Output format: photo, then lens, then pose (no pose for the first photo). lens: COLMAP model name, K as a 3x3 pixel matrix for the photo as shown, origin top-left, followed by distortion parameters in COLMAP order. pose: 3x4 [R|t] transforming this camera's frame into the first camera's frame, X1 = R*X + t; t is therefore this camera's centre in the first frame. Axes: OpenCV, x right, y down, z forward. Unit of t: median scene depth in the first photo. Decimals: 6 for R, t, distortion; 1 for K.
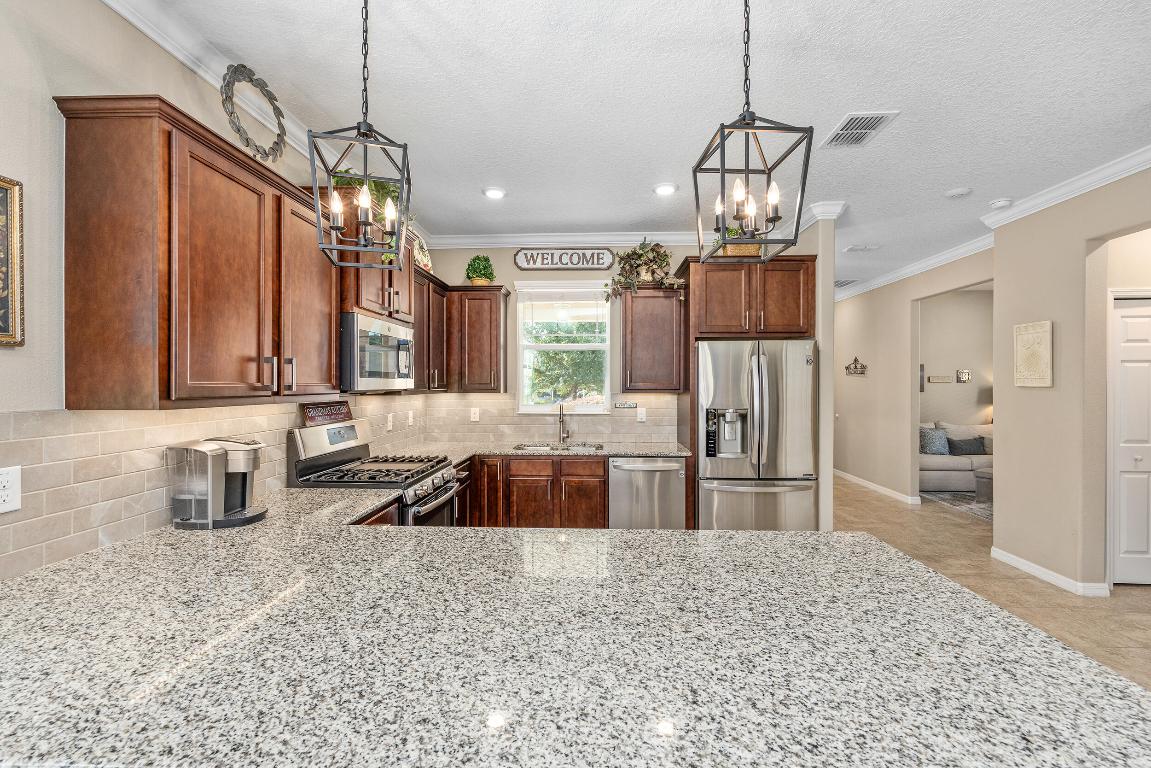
lens RADIAL K [[461.8, 0, 577.8], [0, 461.8, 382.7], [0, 0, 1]] dist [-0.003984, 0.001308]
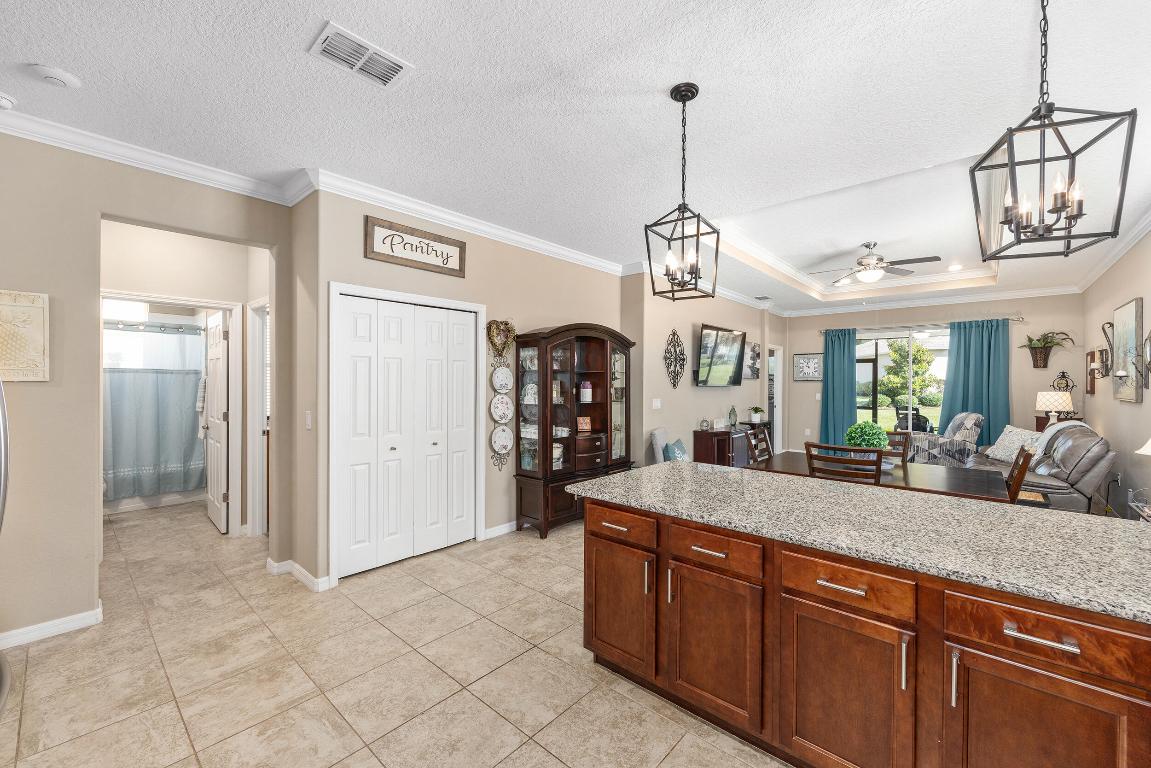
lens RADIAL K [[461.8, 0, 580.1], [0, 461.8, 385.5], [0, 0, 1]] dist [-0.003984, 0.001308]
pose [[-0.781526, -0.008665, 0.623812, -0.124472], [-0.003968, 0.999952, 0.008919, 0.002946], [-0.623860, 0.004495, -0.781523, 0.923830]]
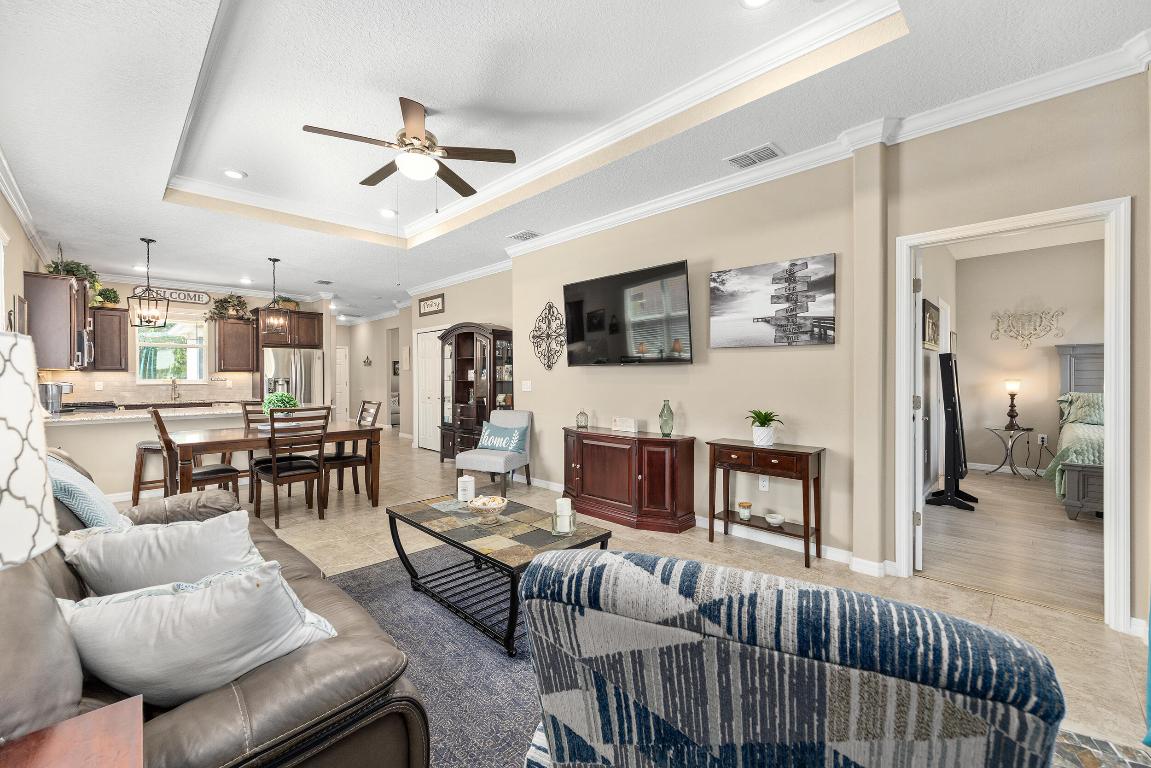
lens RADIAL K [[461.8, 0, 577.7], [0, 461.8, 379.9], [0, 0, 1]] dist [-0.003984, 0.001308]
pose [[0.664489, -0.007513, 0.747261, -0.365663], [0.002211, 0.999965, 0.008087, 0.045442], [-0.747295, -0.003722, 0.664482, -1.486667]]
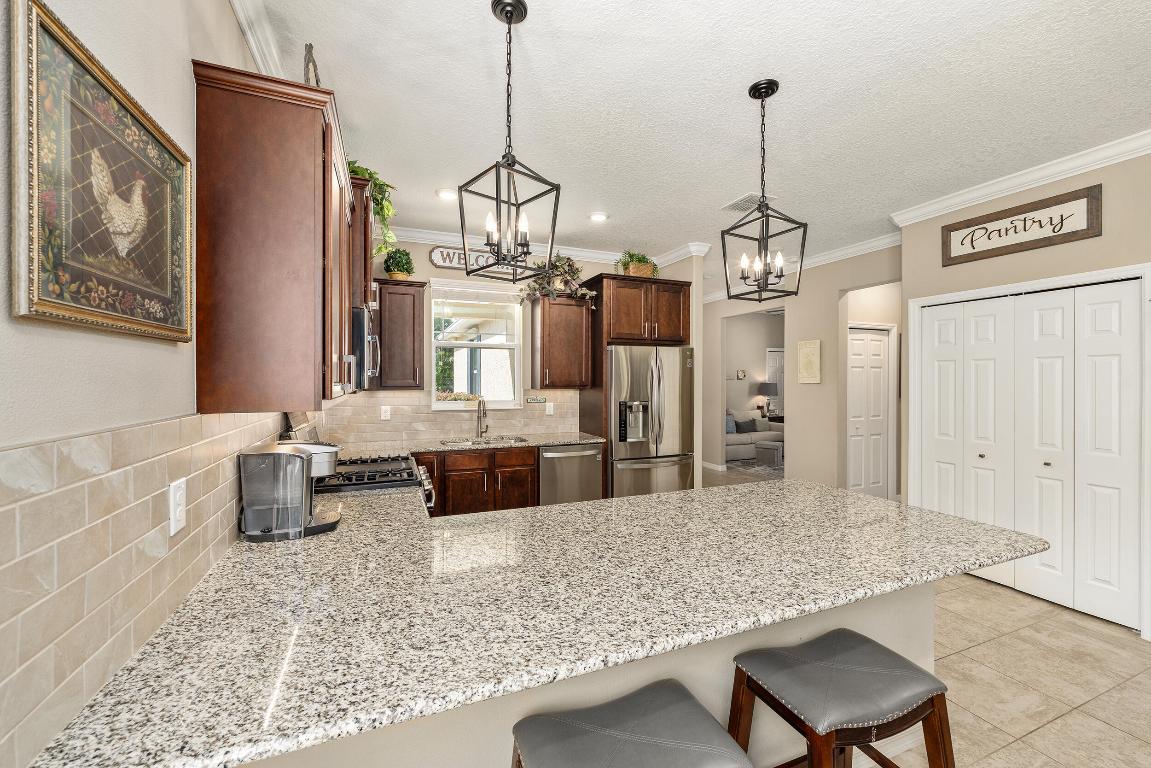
lens RADIAL K [[461.8, 0, 575.7], [0, 461.8, 379.0], [0, 0, 1]] dist [-0.003984, 0.001308]
pose [[0.906323, 0.001739, 0.422582, -0.317031], [-0.002343, 0.999997, 0.000909, -0.003983], [-0.422579, -0.001814, 0.906324, -0.041902]]
